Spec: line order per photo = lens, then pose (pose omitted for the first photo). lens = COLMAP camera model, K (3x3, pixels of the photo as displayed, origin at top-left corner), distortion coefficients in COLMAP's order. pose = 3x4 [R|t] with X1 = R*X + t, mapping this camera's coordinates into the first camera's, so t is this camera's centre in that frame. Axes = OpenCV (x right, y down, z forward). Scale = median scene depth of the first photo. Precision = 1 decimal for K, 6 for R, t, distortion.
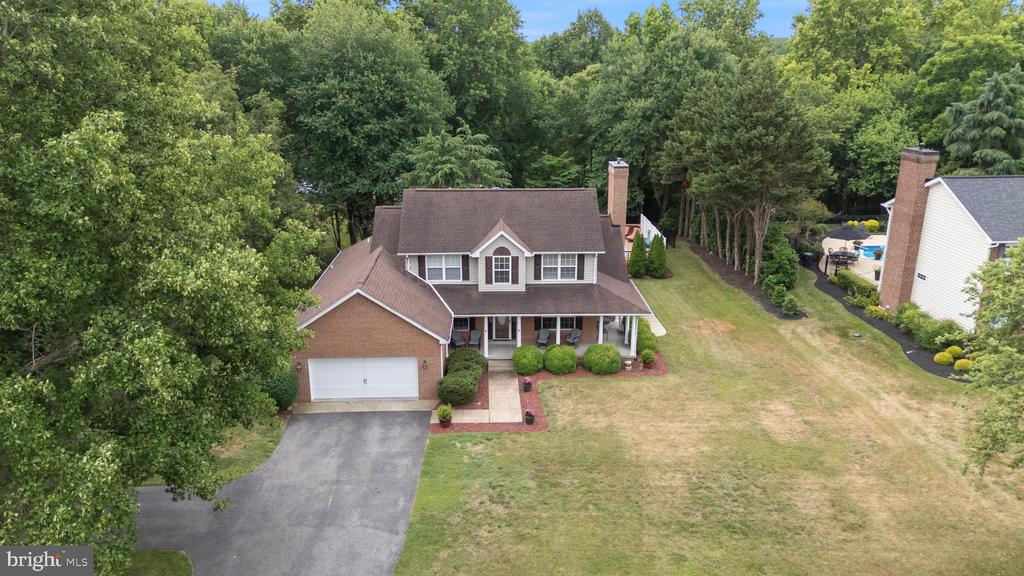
lens RADIAL K [[742.8, 0, 514.5], [0, 742.8, 290.8], [0, 0, 1]] dist [0.084897, -0.067718]
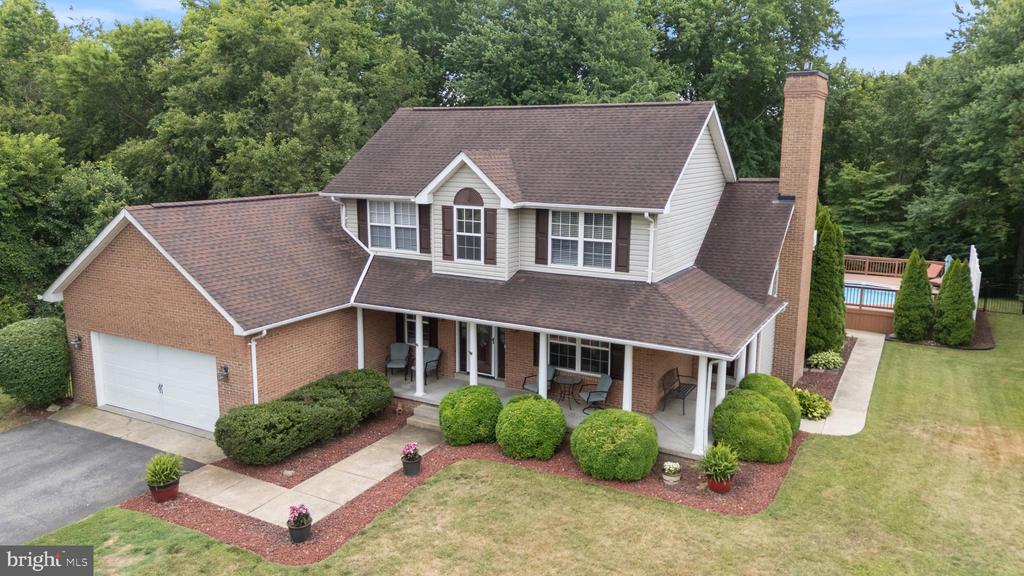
lens RADIAL K [[751.0, 0, 512.0], [0, 751.0, 288.0], [0, 0, 1]] dist [0.061044, -0.059548]
pose [[0.856319, 0.100029, -0.506667, 0.281555], [-0.159102, 0.984444, -0.074543, 0.043634], [0.491329, 0.144444, 0.858913, 0.576919]]
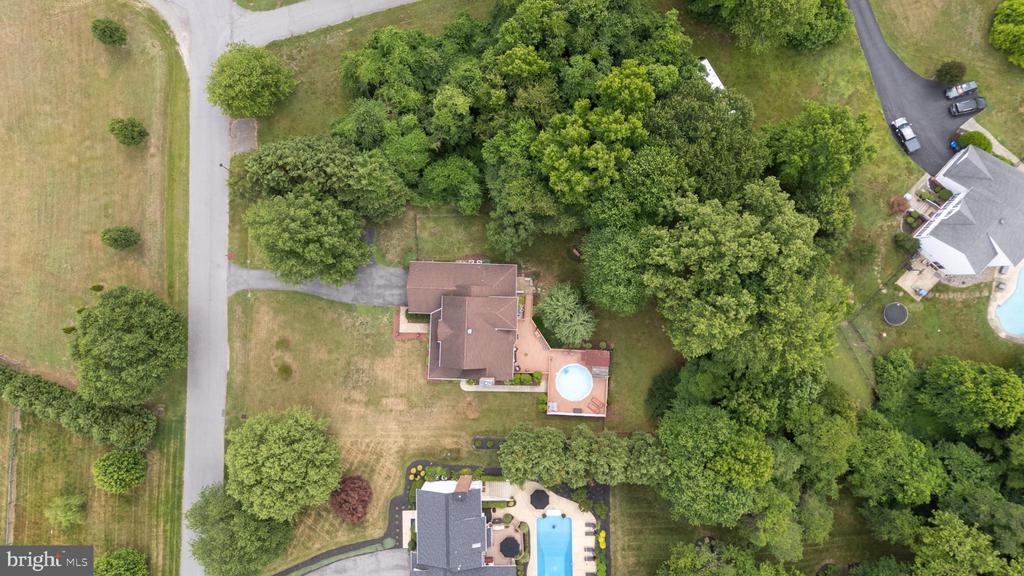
lens RADIAL K [[742.8, 0, 514.5], [0, 742.8, 290.8], [0, 0, 1]] dist [0.084897, -0.067718]
pose [[-0.065687, 0.997832, -0.004098, -0.182331], [-0.268926, -0.013748, 0.963063, -2.961584], [0.960918, 0.064362, 0.269246, 0.484432]]
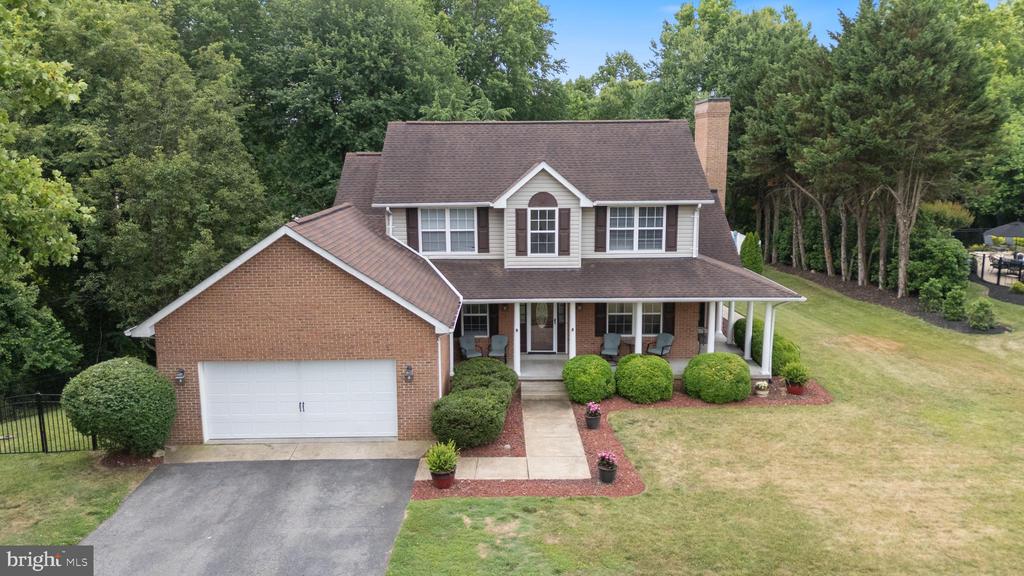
lens RADIAL K [[751.0, 0, 512.0], [0, 751.0, 288.0], [0, 0, 1]] dist [0.061044, -0.059548]
pose [[0.999633, -0.004443, -0.026729, -0.026260], [0.001092, 0.992266, -0.124121, 0.095143], [0.027074, 0.124047, 0.991907, 0.400279]]
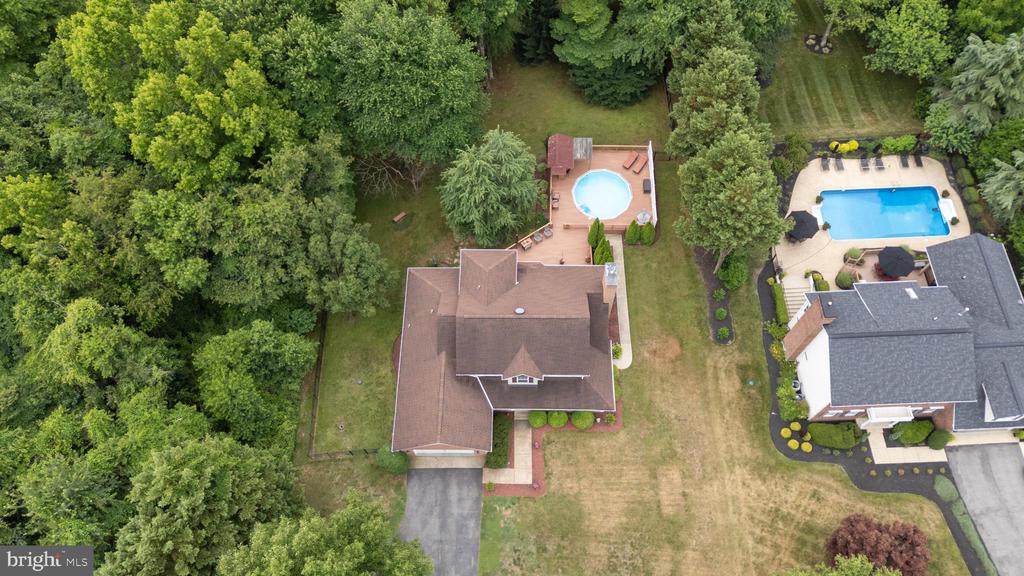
lens RADIAL K [[752.4, 0, 514.0], [0, 752.4, 280.1], [0, 0, 1]] dist [0.073288, -0.064676]
pose [[0.998843, 0.030962, -0.036791, 0.016902], [0.005200, 0.691080, 0.722760, -1.338244], [0.047803, -0.722115, 0.690119, 0.054529]]
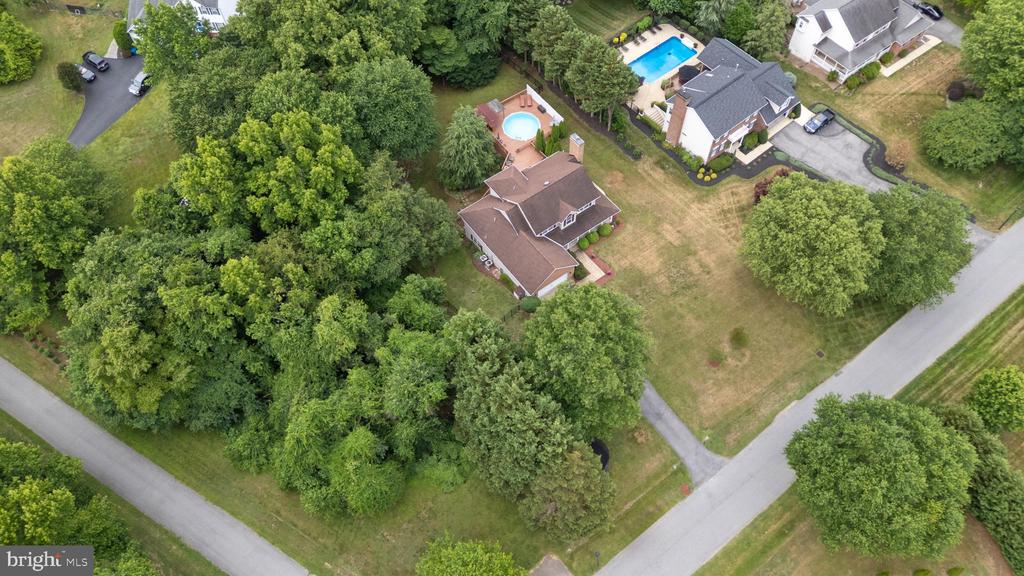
lens RADIAL K [[742.8, 0, 514.5], [0, 742.8, 290.8], [0, 0, 1]] dist [0.084897, -0.067718]
pose [[0.821248, -0.491841, 0.289214, -1.040022], [0.184989, 0.709026, 0.680486, -1.646567], [-0.539751, -0.505346, 0.673271, -0.748686]]
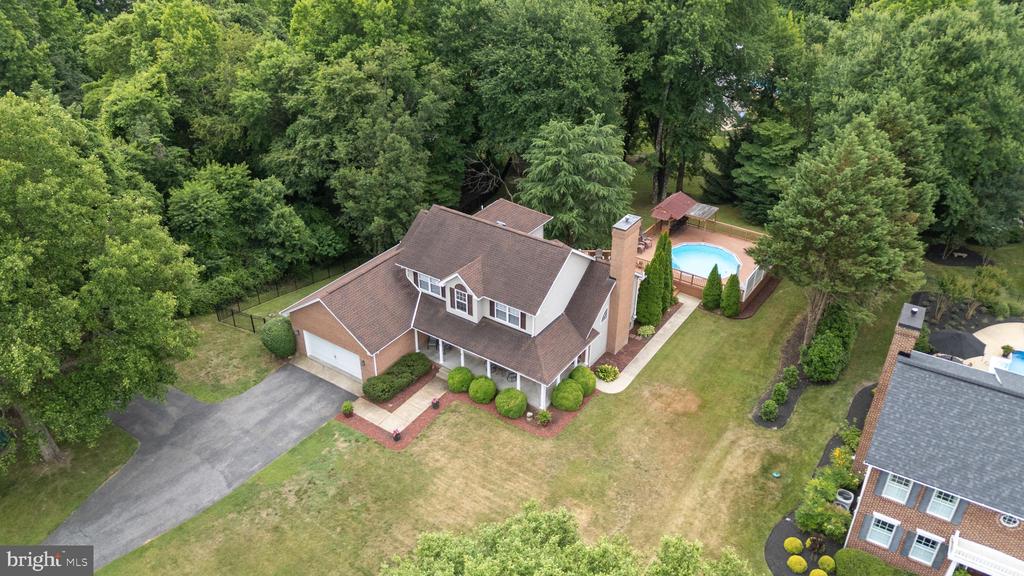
lens RADIAL K [[752.4, 0, 514.0], [0, 752.4, 280.1], [0, 0, 1]] dist [0.073288, -0.064676]
pose [[0.806662, 0.305677, -0.505825, 0.654237], [-0.177901, 0.941751, 0.285406, -0.421585], [0.563603, -0.140239, 0.814055, 0.077811]]
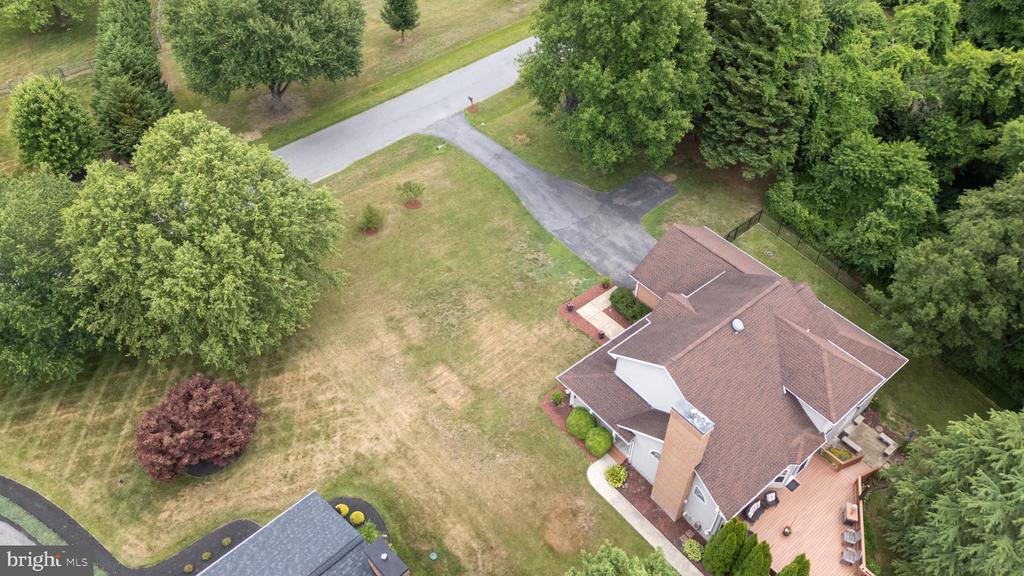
lens RADIAL K [[742.8, 0, 514.5], [0, 742.8, 290.8], [0, 0, 1]] dist [0.084897, -0.067718]
pose [[-0.791192, 0.446938, -0.417446, 0.687908], [-0.177811, 0.484984, 0.856256, -1.080159], [0.585148, 0.751689, -0.304245, 1.208394]]
